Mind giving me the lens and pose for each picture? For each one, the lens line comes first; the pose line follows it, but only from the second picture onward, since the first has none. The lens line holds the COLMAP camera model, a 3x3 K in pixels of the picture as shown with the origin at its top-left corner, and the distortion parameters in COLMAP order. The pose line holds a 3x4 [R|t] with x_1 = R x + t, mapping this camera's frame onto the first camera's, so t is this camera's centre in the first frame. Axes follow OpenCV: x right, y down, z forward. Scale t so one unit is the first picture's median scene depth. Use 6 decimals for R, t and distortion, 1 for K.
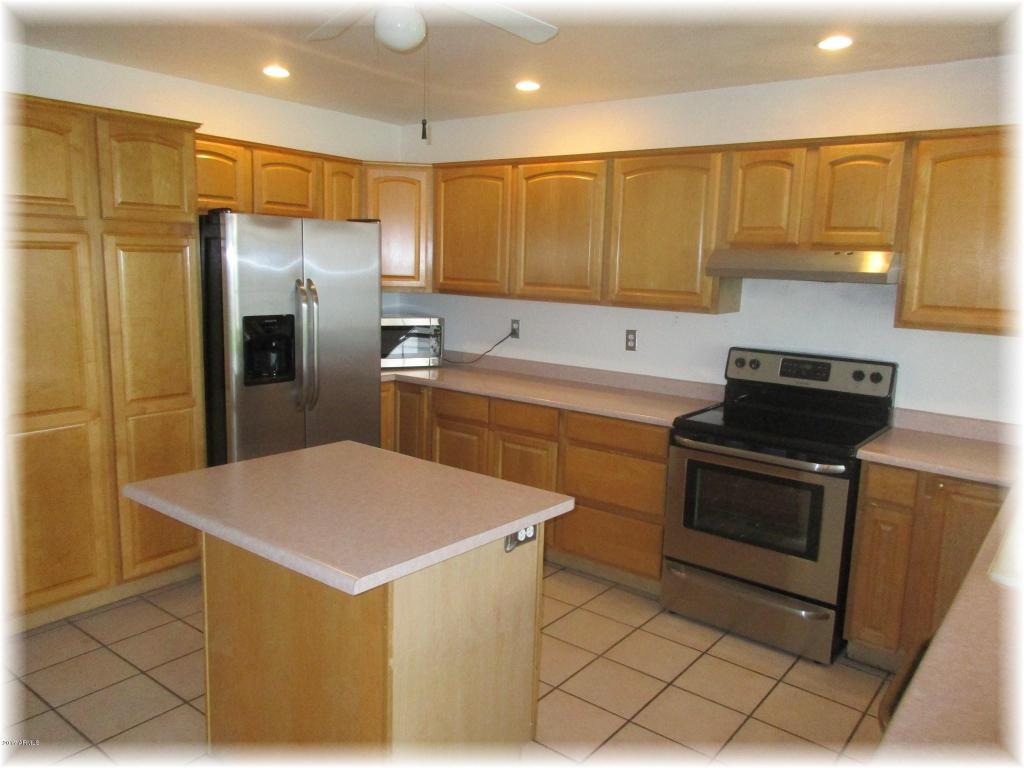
lens RADIAL K [[765.1, 0, 508.7], [0, 765.1, 387.7], [0, 0, 1]] dist [-0.001159, -0.004137]
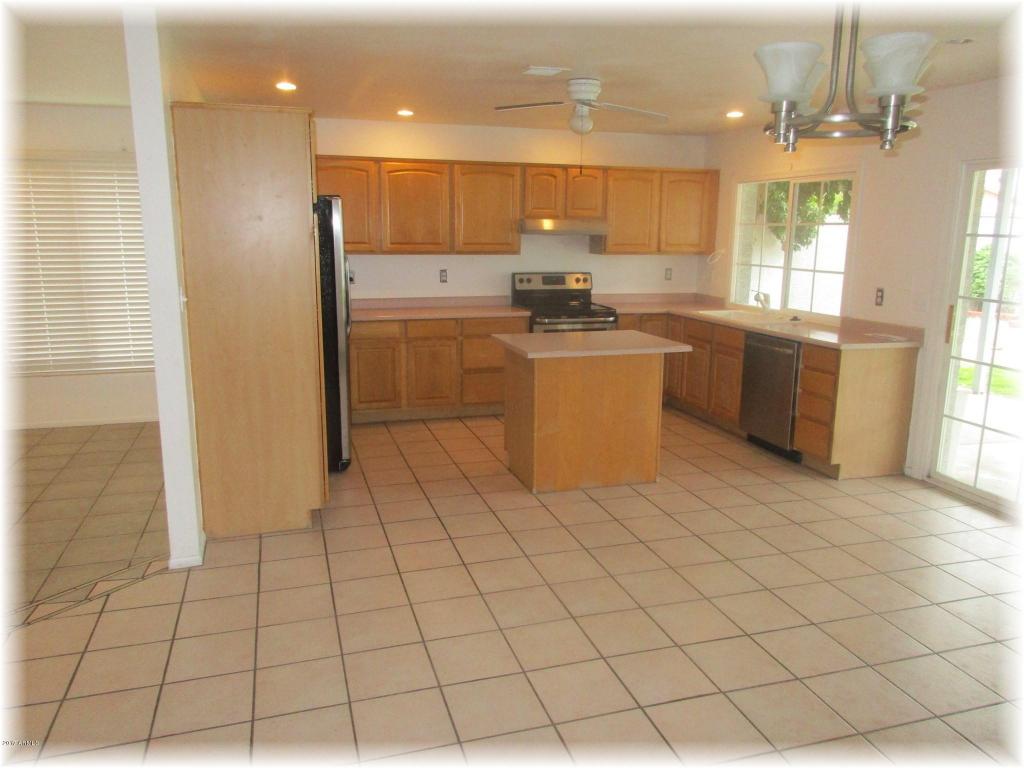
lens RADIAL K [[765.1, 0, 514.9], [0, 765.1, 381.0], [0, 0, 1]] dist [-0.001159, -0.004137]
pose [[0.578440, -0.184080, 0.794683, -1.243731], [0.144030, 0.981947, 0.122620, -0.024369], [-0.802908, 0.043530, 0.594511, -0.073787]]
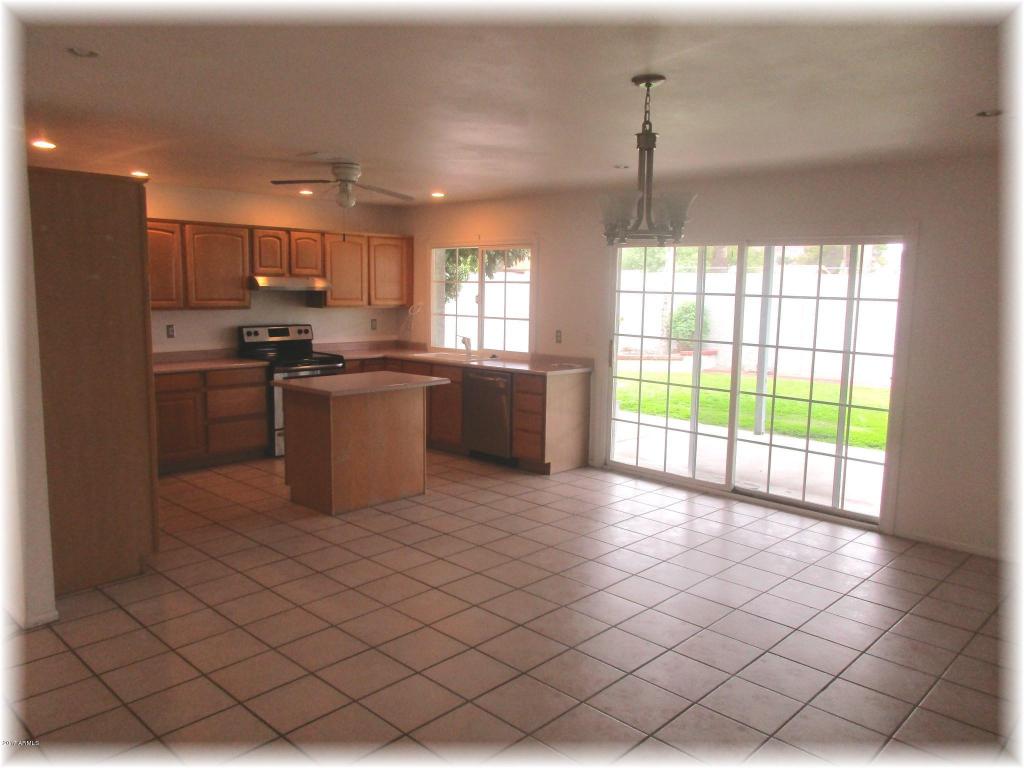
lens RADIAL K [[765.1, 0, 515.8], [0, 765.1, 384.1], [0, 0, 1]] dist [-0.001159, -0.004137]
pose [[0.100646, -0.156953, 0.982464, -1.609976], [0.157007, 0.977611, 0.140094, -0.075591], [-0.982456, 0.140154, 0.123035, 0.109471]]
